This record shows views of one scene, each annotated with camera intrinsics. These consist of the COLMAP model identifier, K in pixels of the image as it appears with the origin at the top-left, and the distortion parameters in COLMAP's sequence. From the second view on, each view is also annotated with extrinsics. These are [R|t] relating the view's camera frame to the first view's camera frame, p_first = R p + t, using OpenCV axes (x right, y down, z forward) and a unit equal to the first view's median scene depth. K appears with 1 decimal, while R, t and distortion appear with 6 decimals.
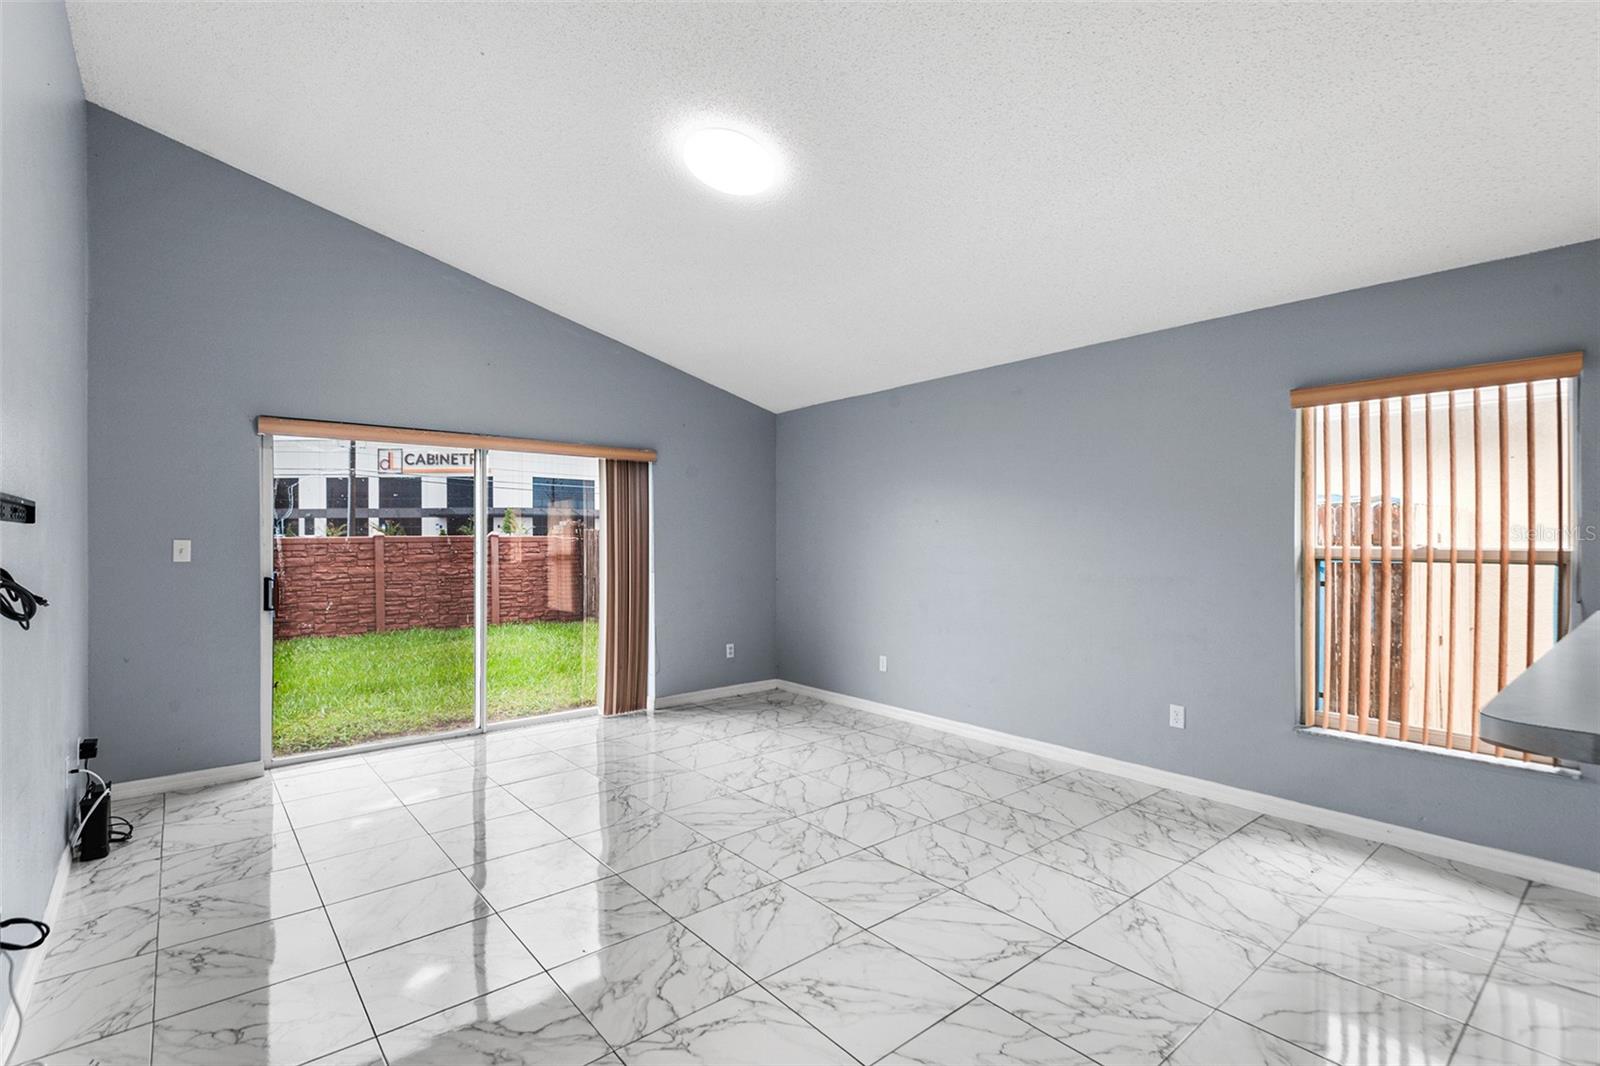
lens RADIAL K [[733.8, 0, 798.1], [0, 733.8, 540.6], [0, 0, 1]] dist [0.028879, -0.015103]
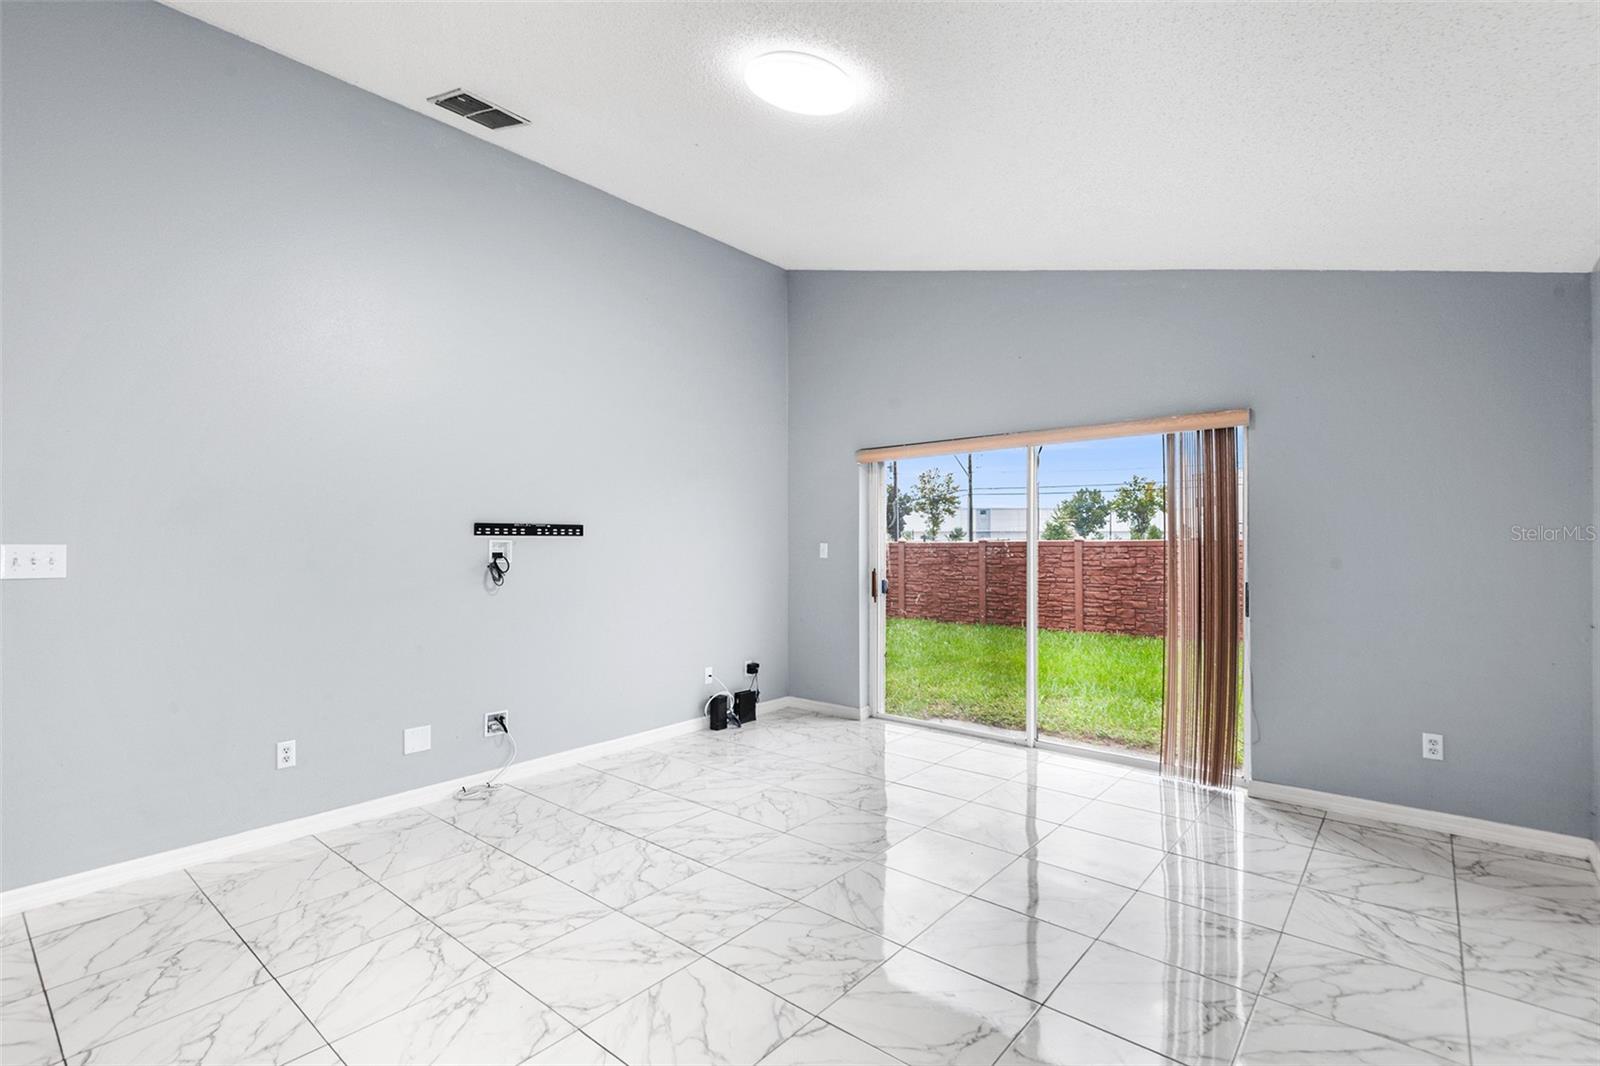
lens RADIAL K [[733.8, 0, 790.7], [0, 733.8, 527.2], [0, 0, 1]] dist [0.028879, -0.015103]
pose [[0.160929, -0.022215, -0.986716, 0.816486], [0.003225, 0.999753, -0.021982, -0.000645], [0.986961, 0.000355, 0.160961, 0.959525]]
